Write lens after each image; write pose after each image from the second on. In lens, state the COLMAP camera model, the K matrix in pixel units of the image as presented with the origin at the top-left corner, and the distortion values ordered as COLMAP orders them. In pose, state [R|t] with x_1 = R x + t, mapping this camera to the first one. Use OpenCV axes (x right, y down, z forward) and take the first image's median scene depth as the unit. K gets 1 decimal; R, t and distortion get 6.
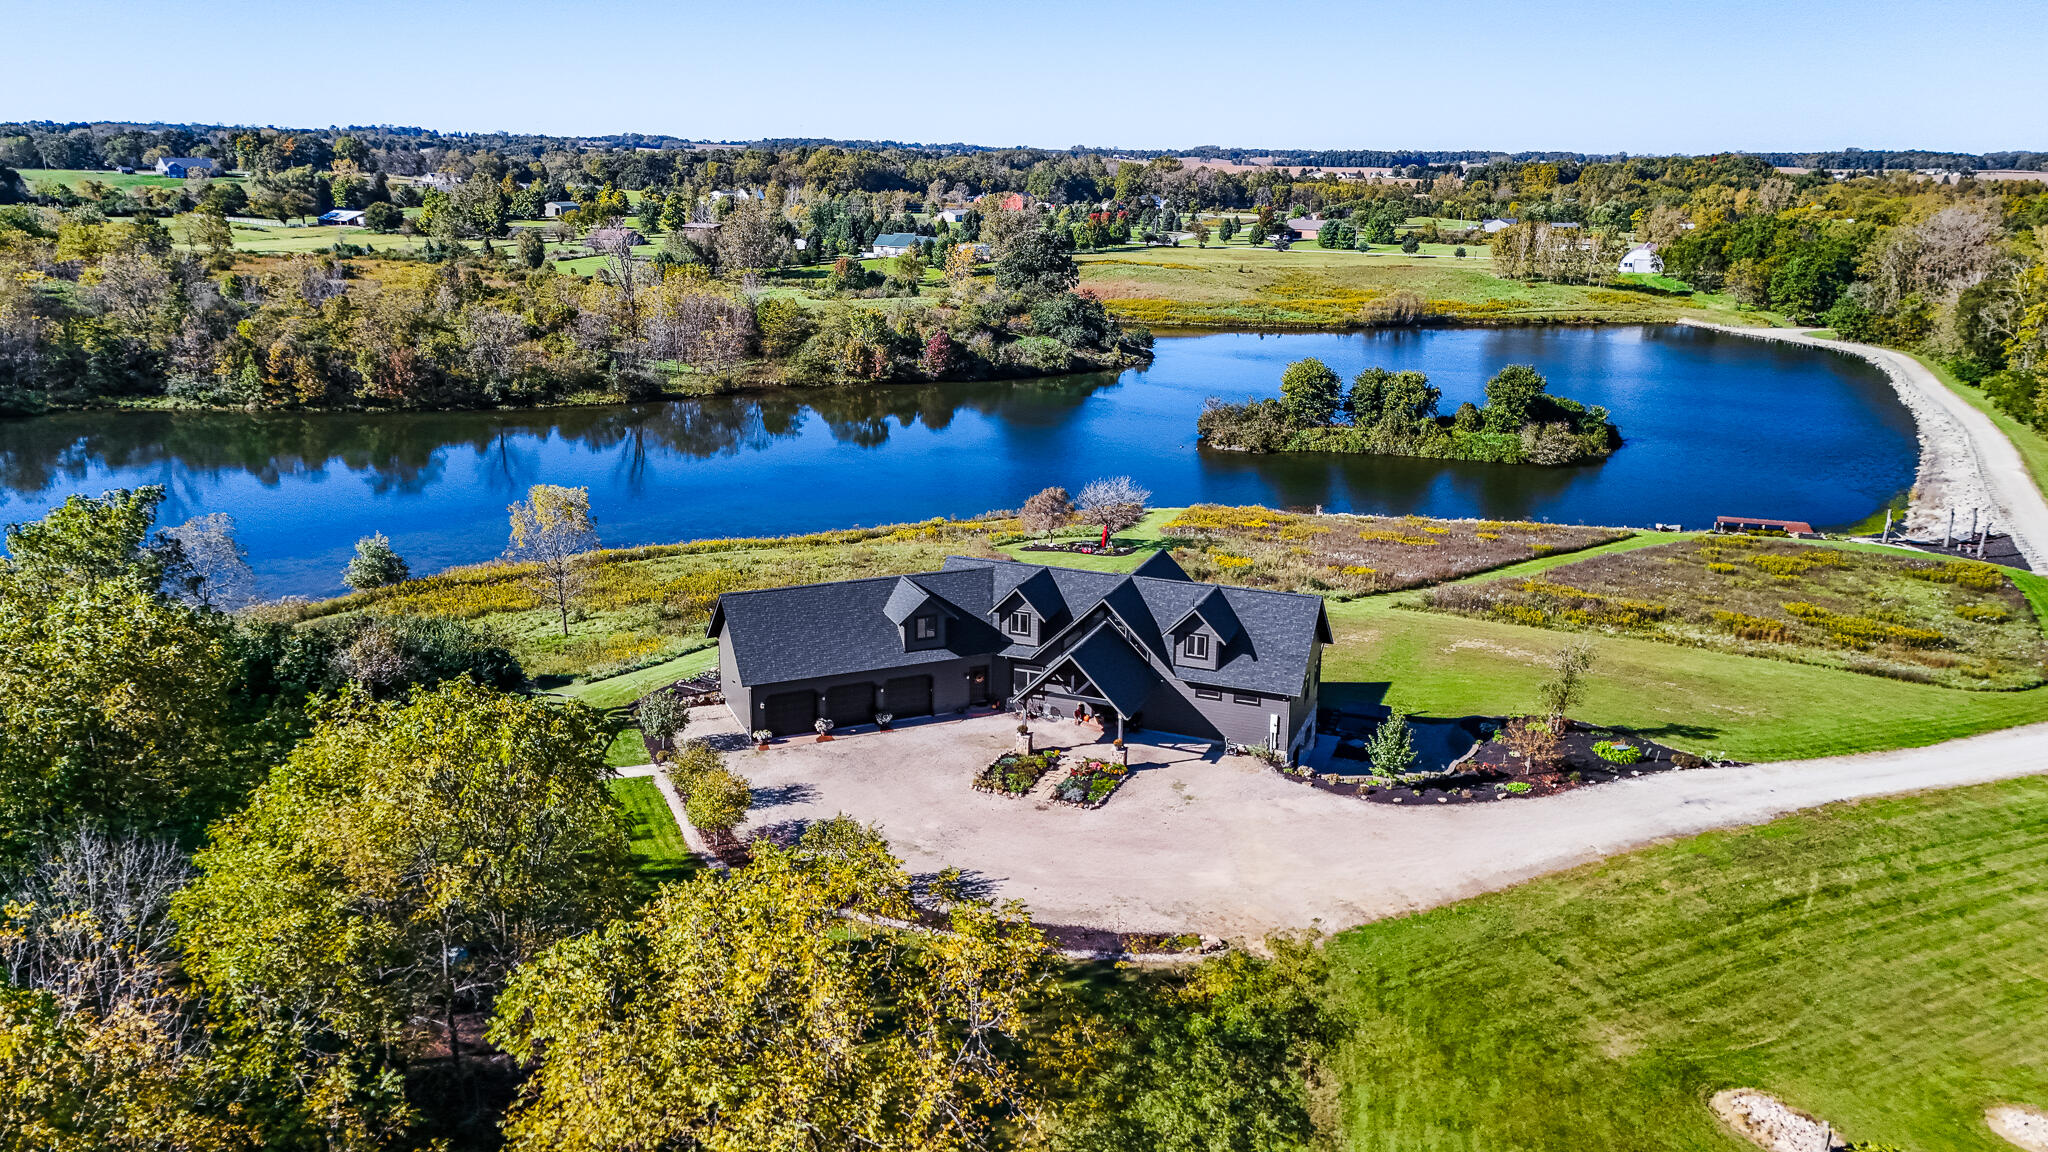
lens RADIAL K [[1477.2, 0, 1035.1], [0, 1477.2, 575.5], [0, 0, 1]] dist [0.104951, -0.081797]
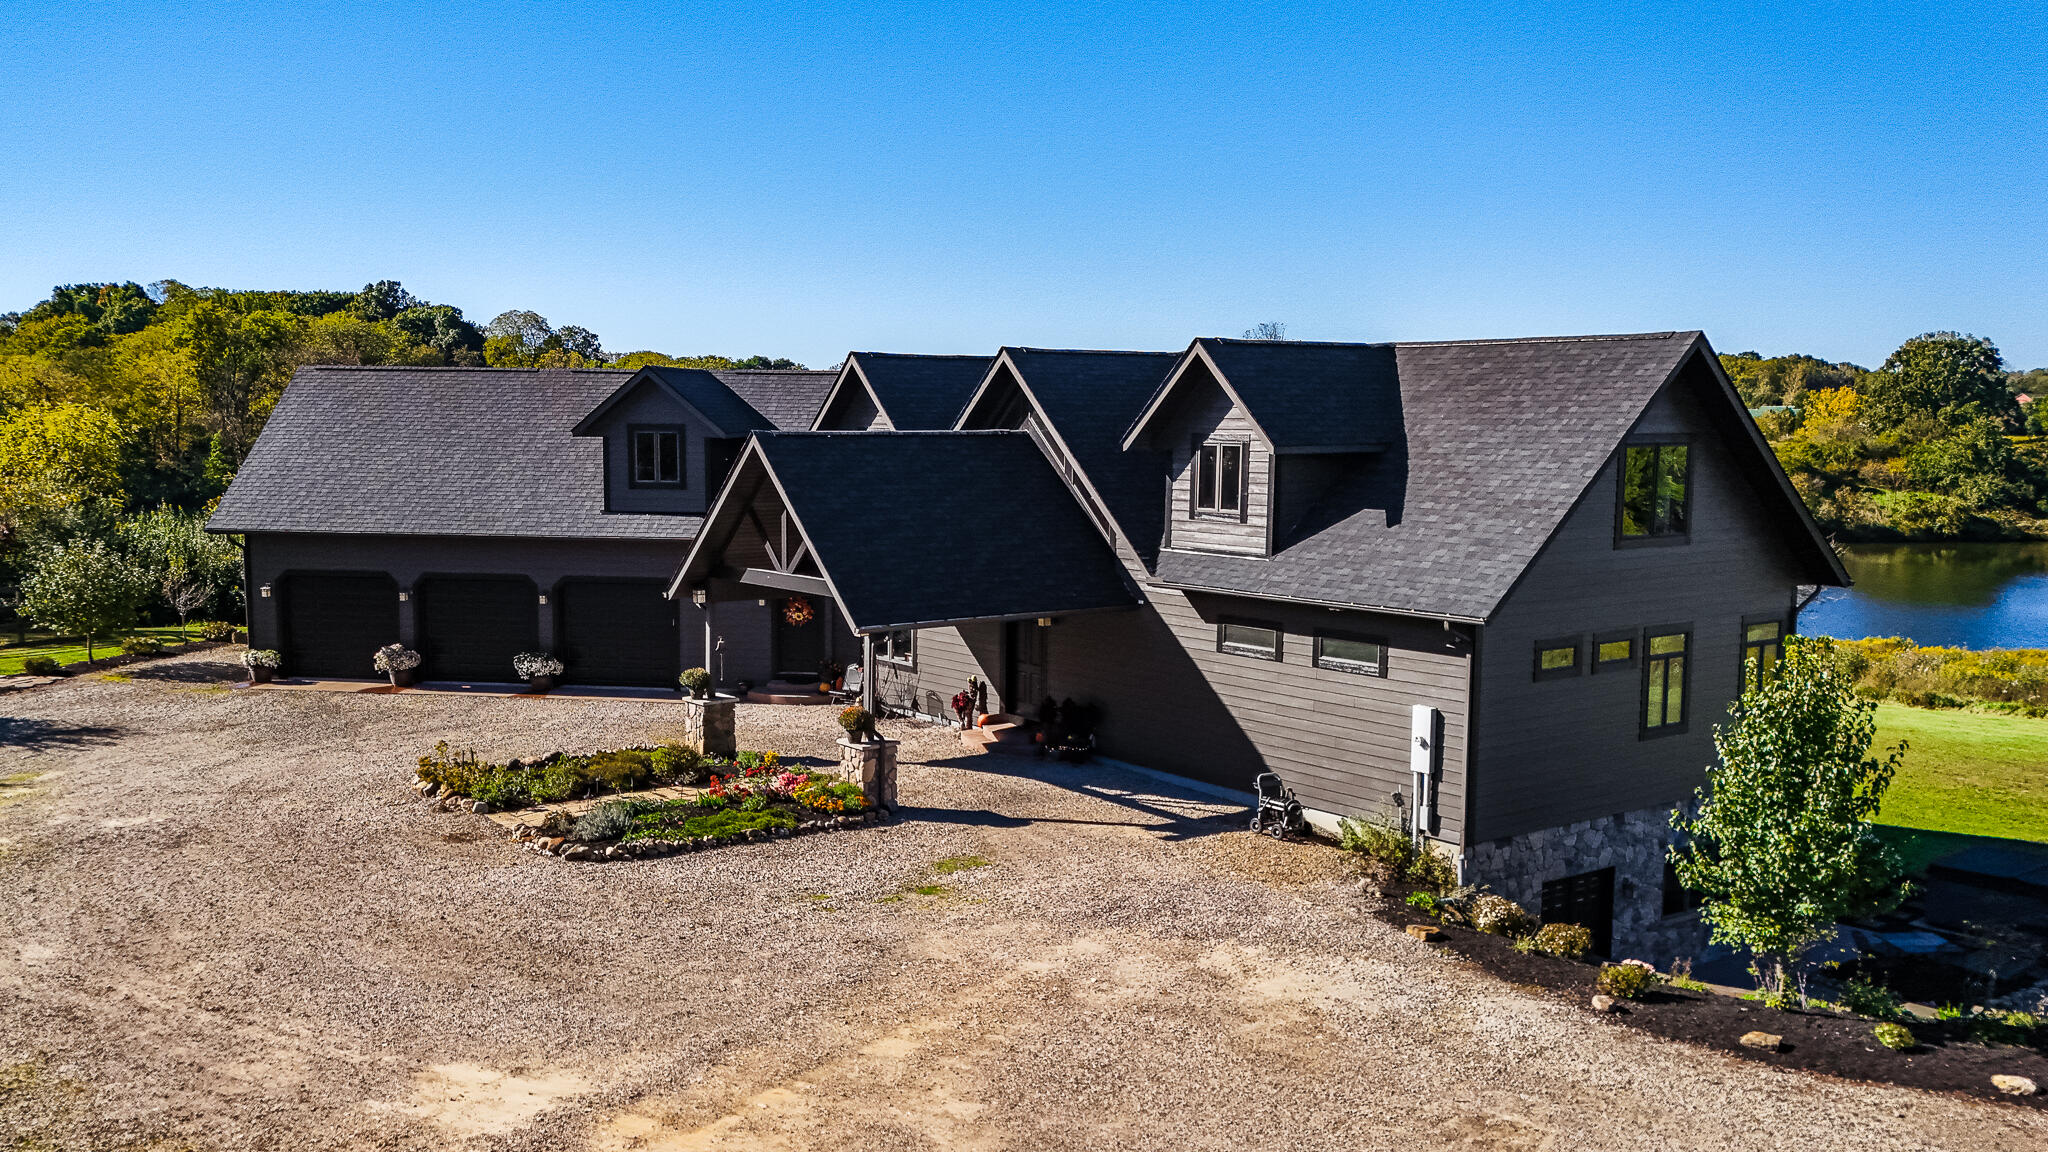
lens RADIAL K [[1762.4, 0, 940.2], [0, 1762.4, 617.8], [0, 0, 1]] dist [0.141599, -0.154426]
pose [[0.840857, 0.055193, -0.538436, 0.145234], [-0.139816, 0.983173, -0.117565, 0.071226], [0.522888, 0.174137, 0.834425, 0.368089]]
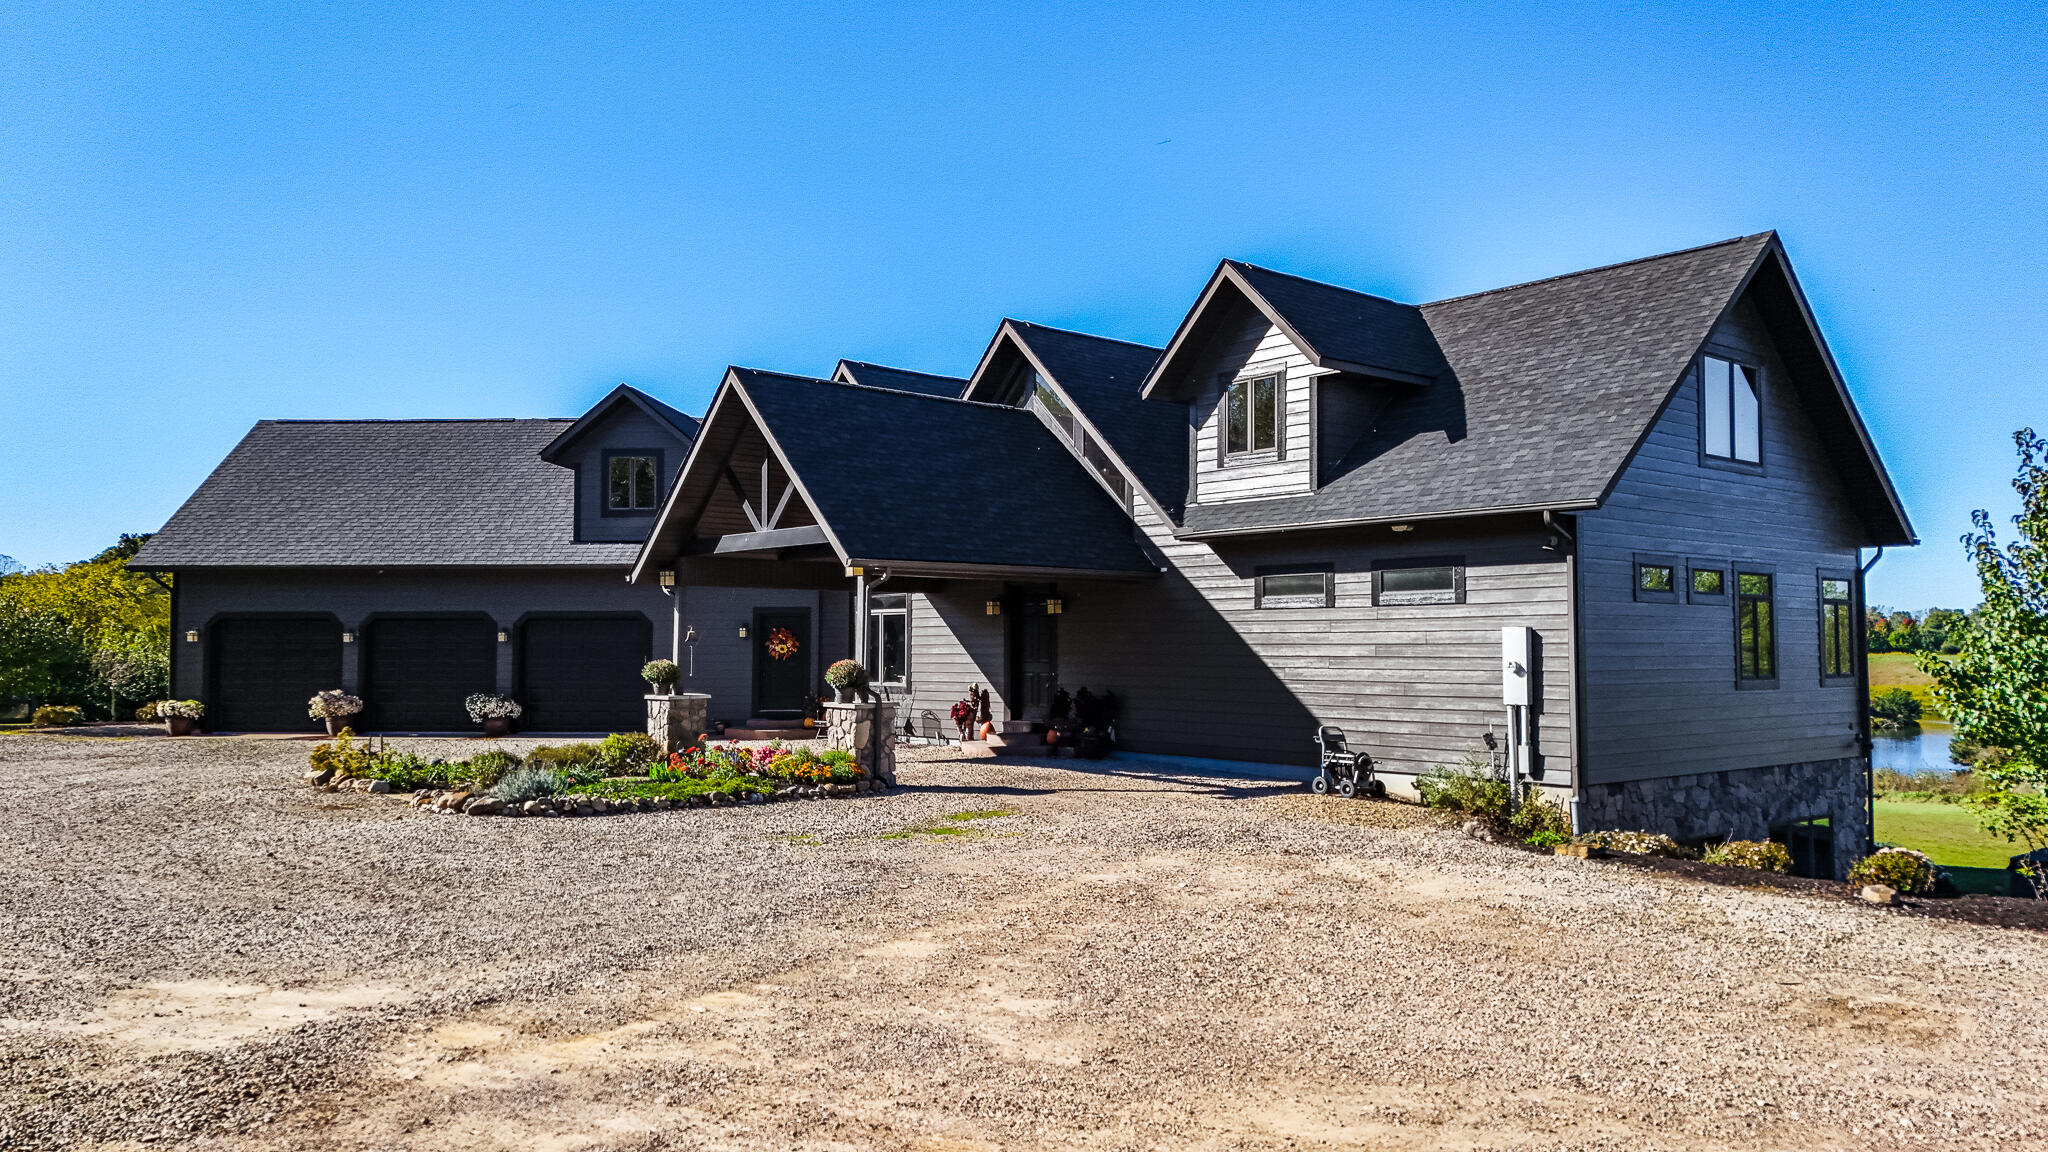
lens RADIAL K [[1483.6, 0, 1034.8], [0, 1483.6, 576.4], [0, 0, 1]] dist [0.107951, -0.095221]
pose [[0.883002, -0.036459, -0.467952, 0.113313], [-0.115220, 0.949636, -0.291403, 0.090934], [0.455008, 0.311226, 0.834329, 0.418061]]
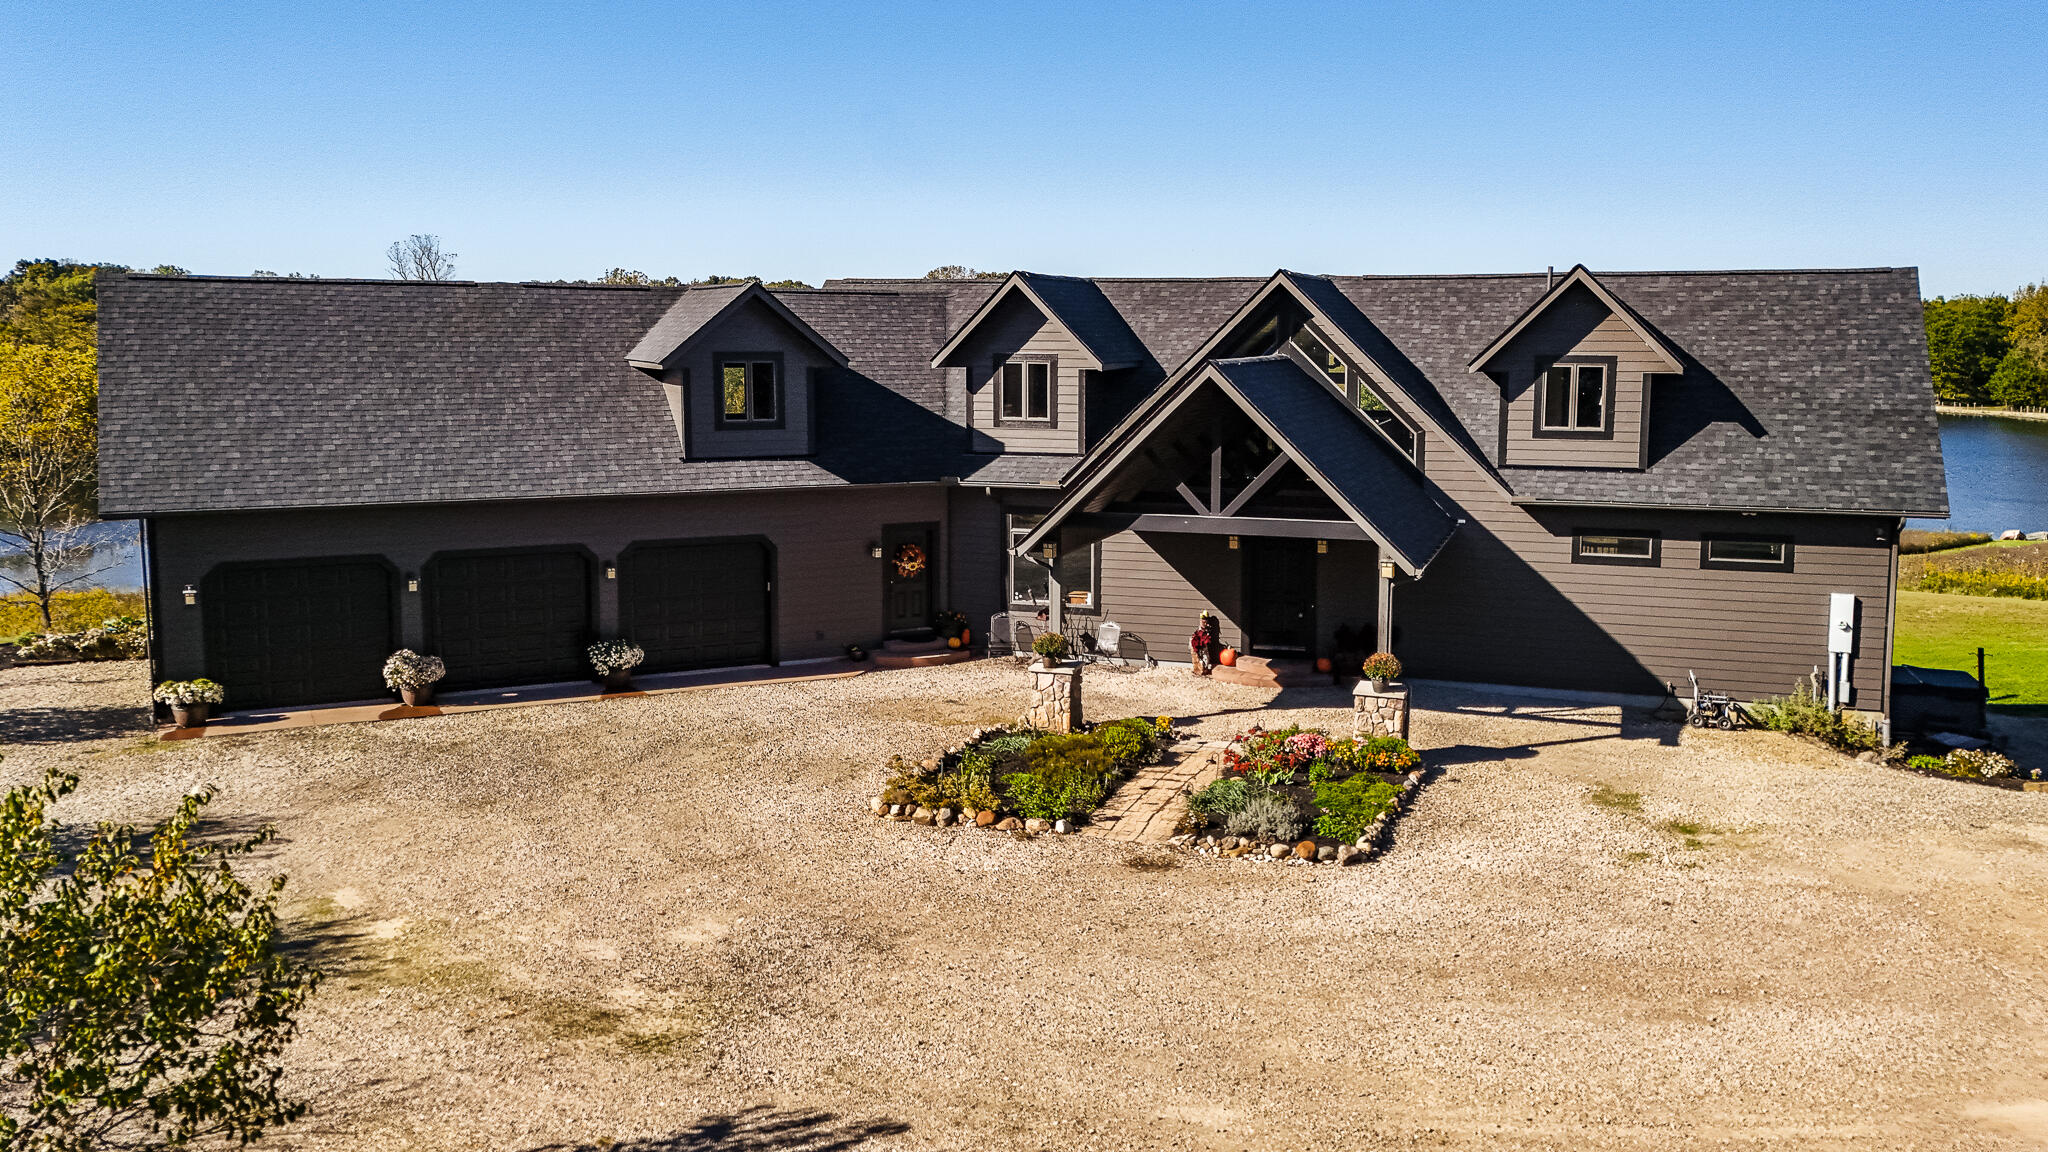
lens RADIAL K [[1678.5, 0, 1062.7], [0, 1678.5, 535.8], [0, 0, 1]] dist [0.119470, -0.145567]
pose [[0.998815, -0.015750, 0.046056, -0.011764], [0.022377, 0.988865, -0.147121, 0.072229], [-0.043226, 0.147978, 0.988046, 0.354643]]
